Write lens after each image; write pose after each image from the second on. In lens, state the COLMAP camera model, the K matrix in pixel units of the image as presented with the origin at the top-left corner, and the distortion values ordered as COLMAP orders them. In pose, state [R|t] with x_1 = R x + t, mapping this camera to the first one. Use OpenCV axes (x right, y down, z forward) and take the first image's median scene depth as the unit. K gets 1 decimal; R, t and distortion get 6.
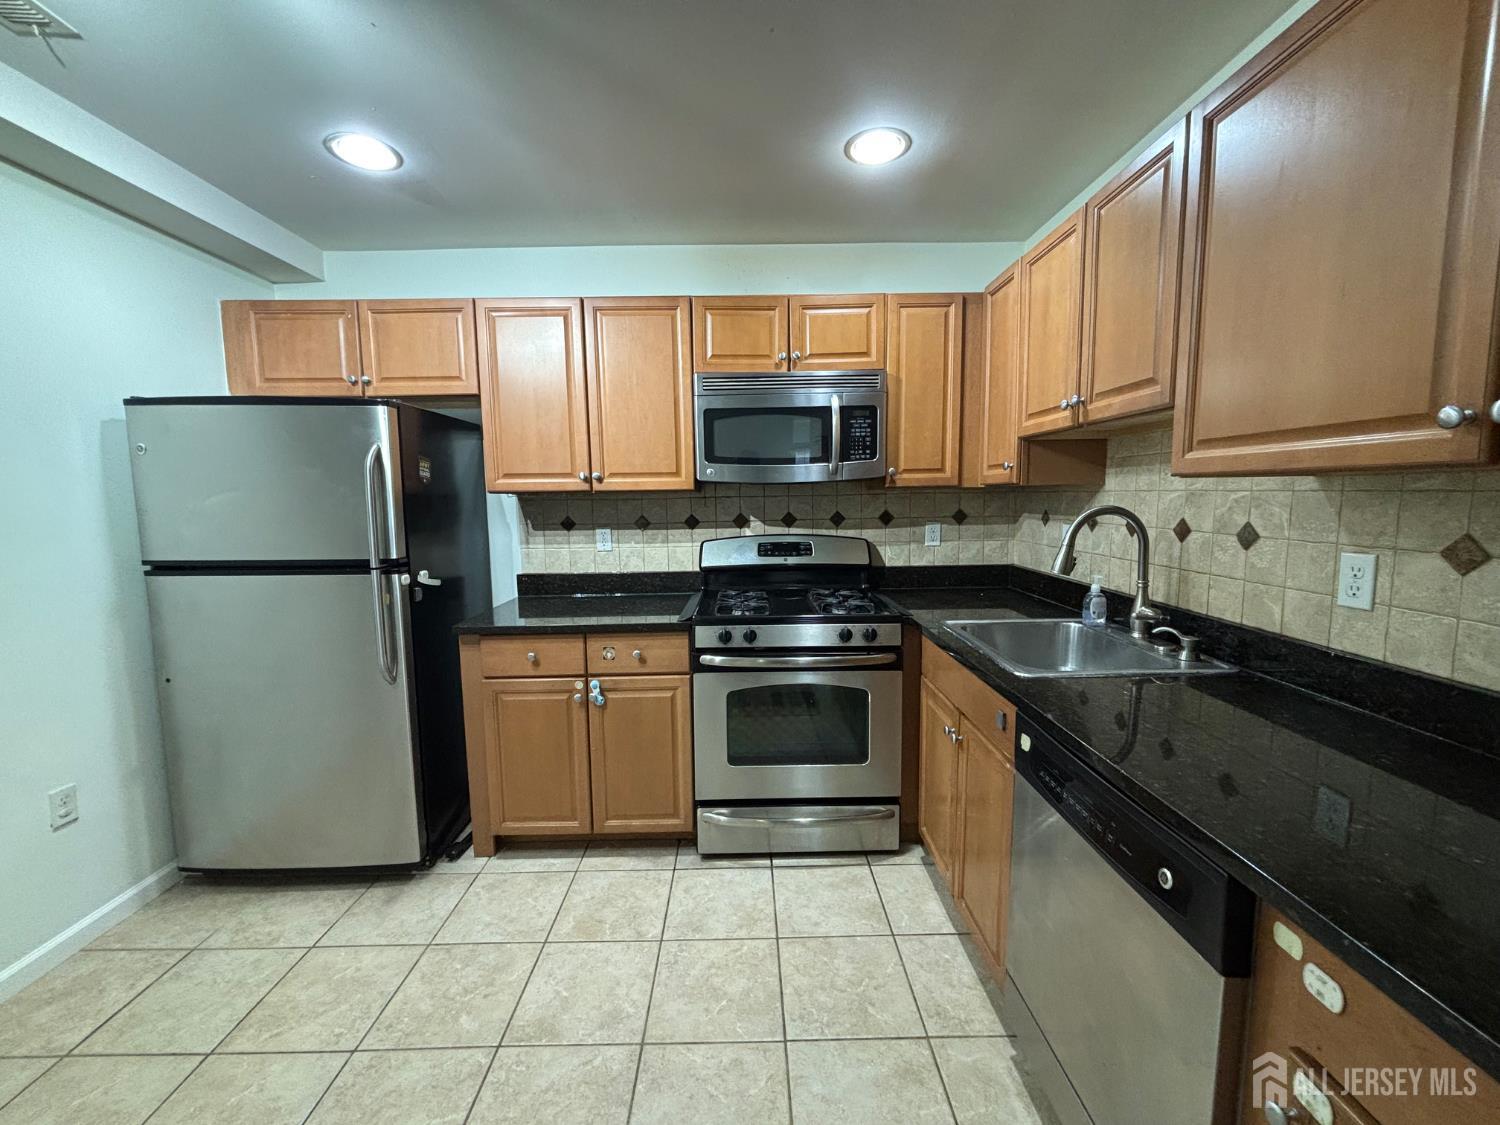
lens RADIAL K [[603.8, 0, 741.4], [0, 603.8, 559.6], [0, 0, 1]] dist [0.000594, -0.000493]
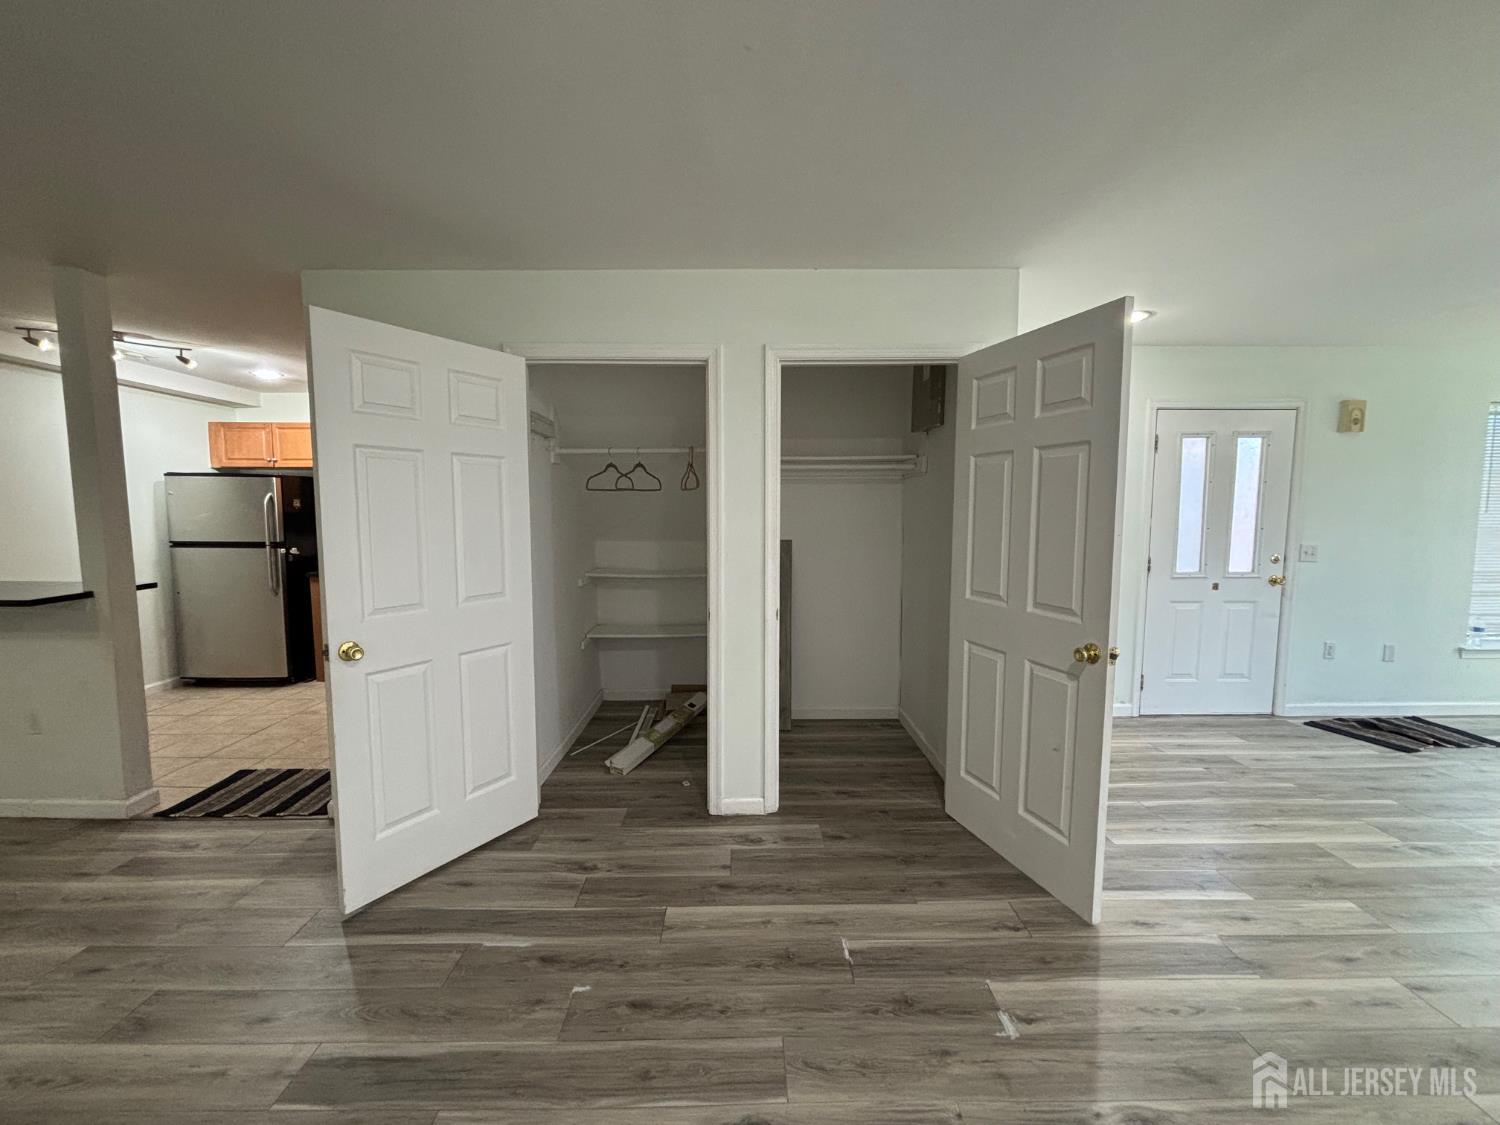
lens RADIAL K [[603.8, 0, 752.8], [0, 603.8, 561.4], [0, 0, 1]] dist [0.000594, -0.000493]
pose [[0.999900, 0.014115, 0.000395, 1.163696], [-0.014108, 0.999795, -0.014515, 0.076066], [-0.000600, 0.014508, 0.999895, -1.227272]]
